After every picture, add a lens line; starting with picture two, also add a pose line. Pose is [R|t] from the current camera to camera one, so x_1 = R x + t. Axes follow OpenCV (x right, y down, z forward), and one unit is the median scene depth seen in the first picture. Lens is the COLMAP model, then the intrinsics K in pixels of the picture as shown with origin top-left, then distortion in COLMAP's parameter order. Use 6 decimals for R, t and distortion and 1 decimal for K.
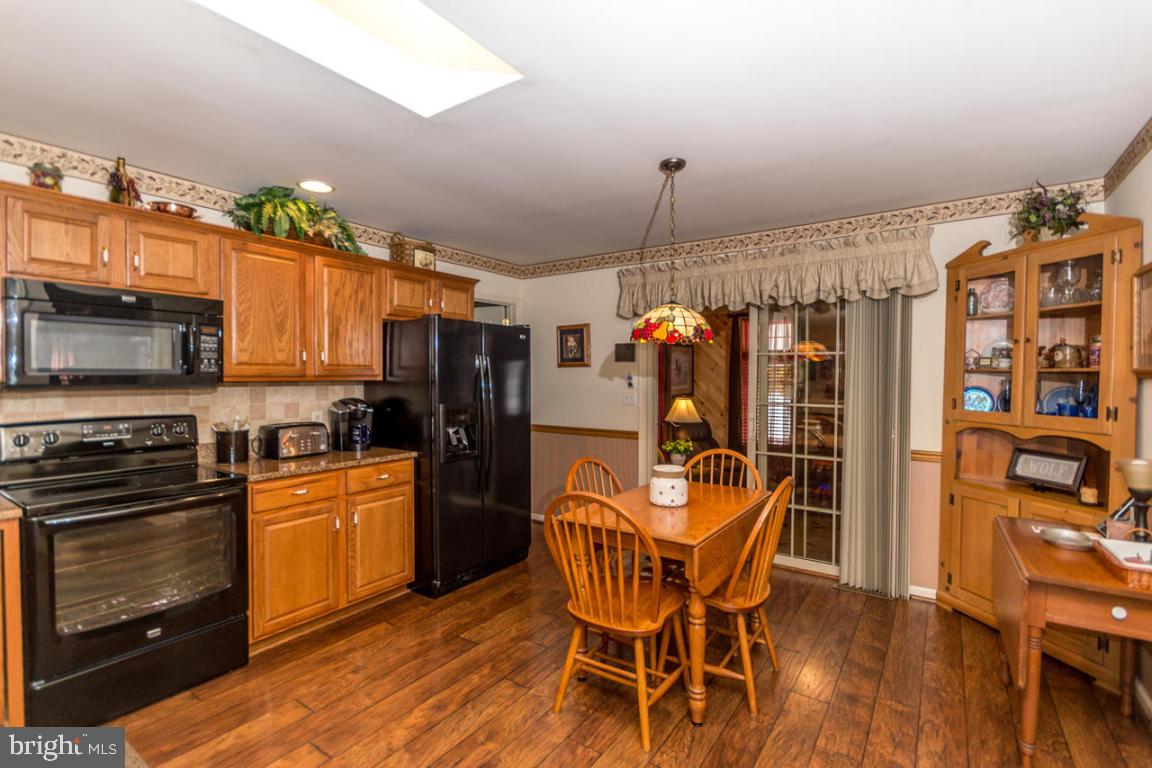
lens RADIAL K [[534.3, 0, 573.2], [0, 534.3, 386.2], [0, 0, 1]] dist [-0.000603, -0.000357]
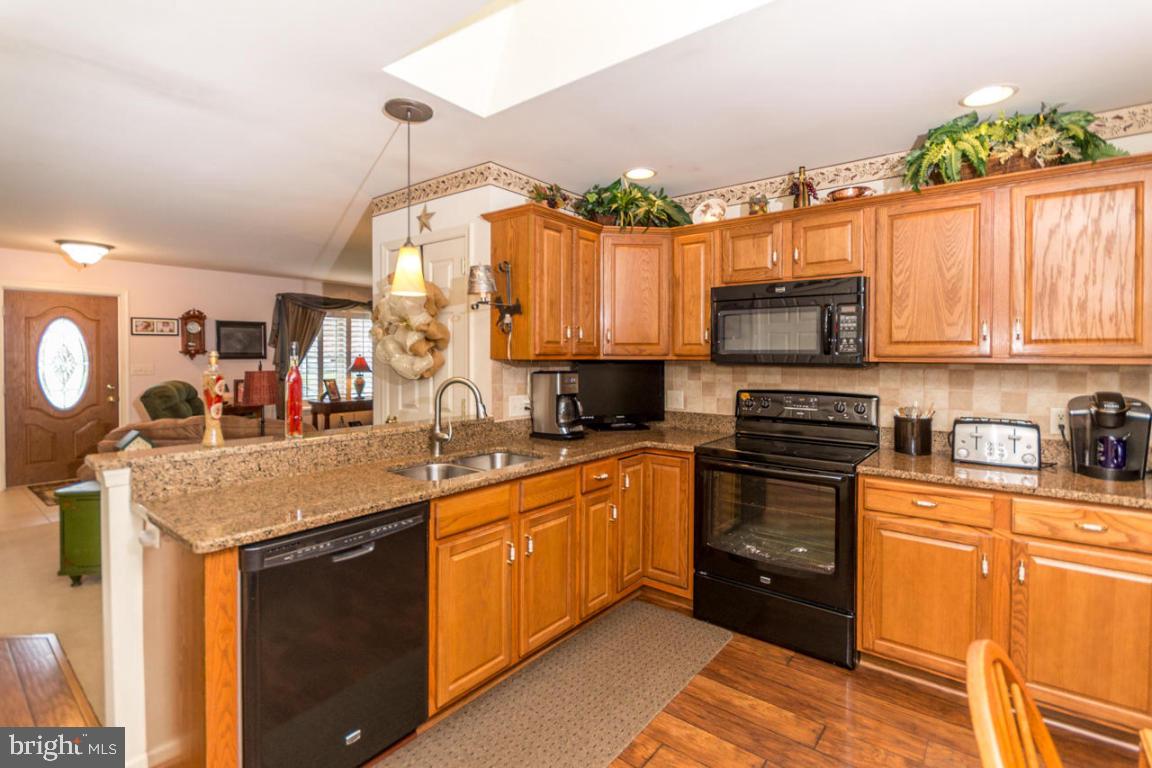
lens RADIAL K [[534.3, 0, 560.4], [0, 534.3, 362.3], [0, 0, 1]] dist [-0.000603, -0.000357]
pose [[-0.074370, 0.012605, -0.997151, 0.328813], [-0.022622, 0.999641, 0.014323, -0.009644], [0.996974, 0.023623, -0.074058, 0.542607]]
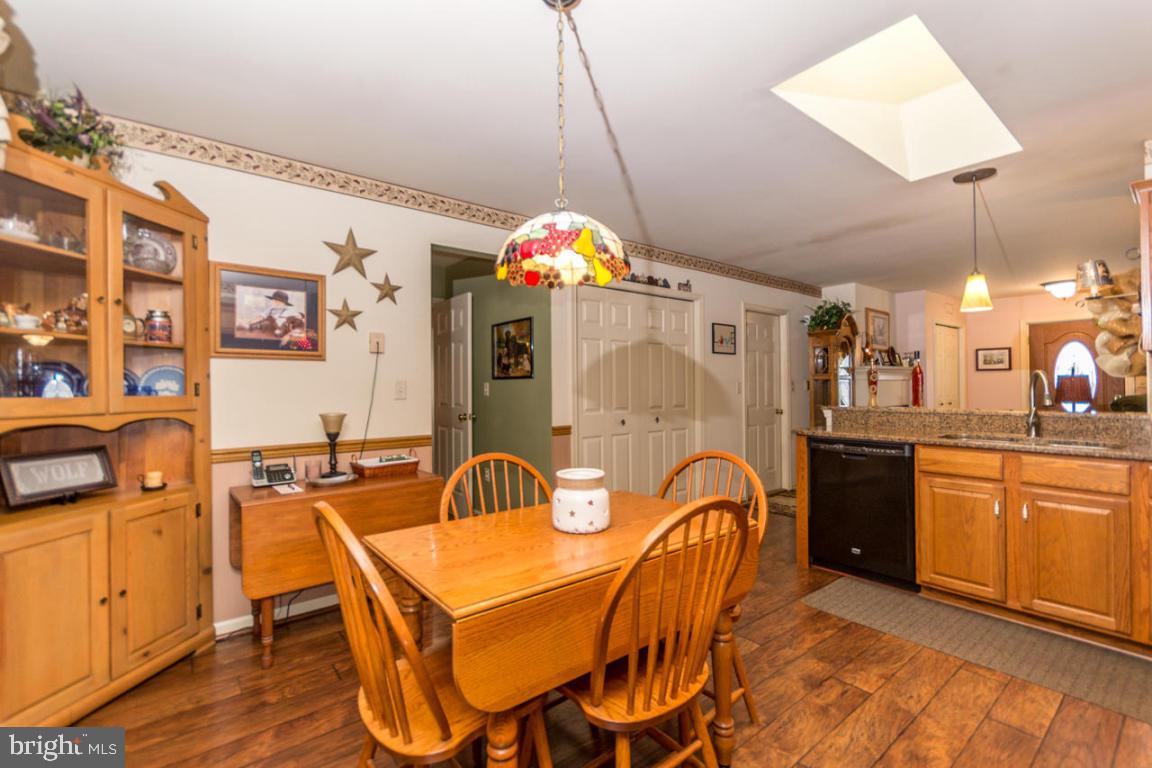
lens RADIAL K [[501.8, 0, 569.9], [0, 501.8, 379.0], [0, 0, 1]] dist [0.018548, 0.000145]
pose [[-0.956865, 0.010008, 0.290360, 0.057844], [0.012129, 0.999911, 0.005504, 0.028464], [-0.290279, 0.008789, -0.956902, 1.424913]]
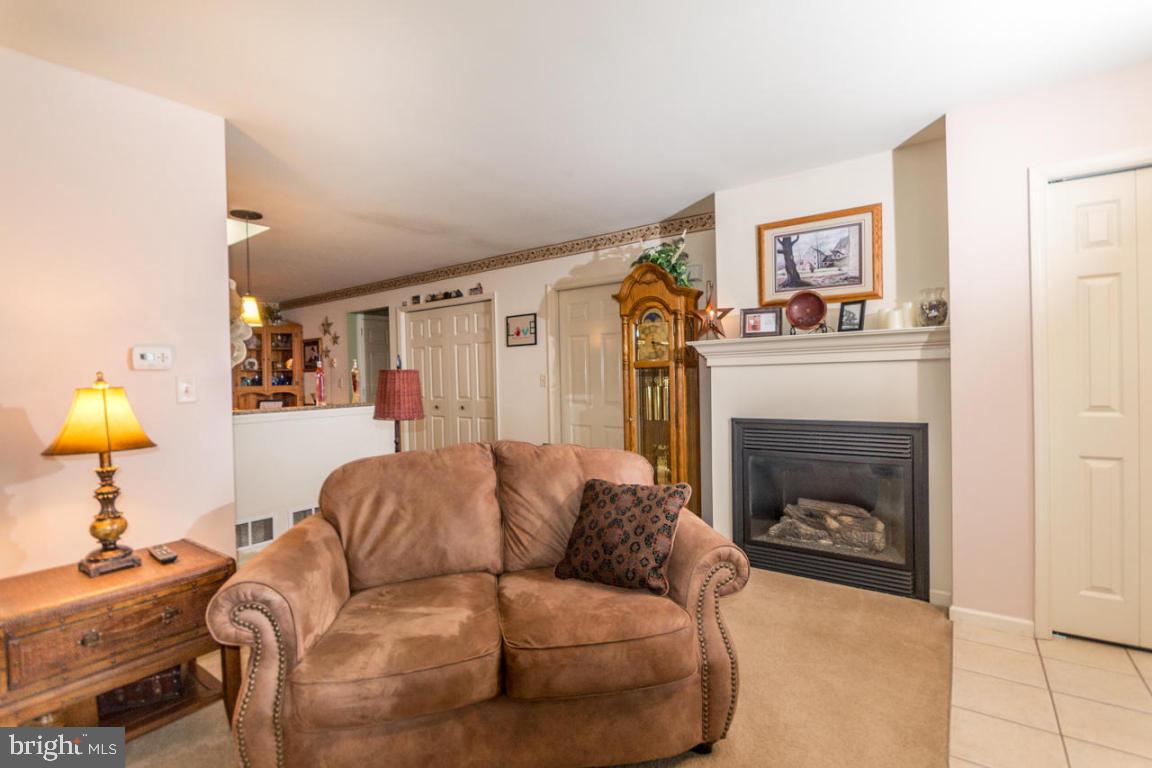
lens RADIAL K [[534.3, 0, 575.2], [0, 534.3, 385.5], [0, 0, 1]] dist [-0.000603, -0.000357]
pose [[0.020510, -0.018781, 0.999613, -1.862055], [0.043615, 0.998889, 0.017873, 0.068973], [-0.998838, 0.043231, 0.021306, -0.745739]]
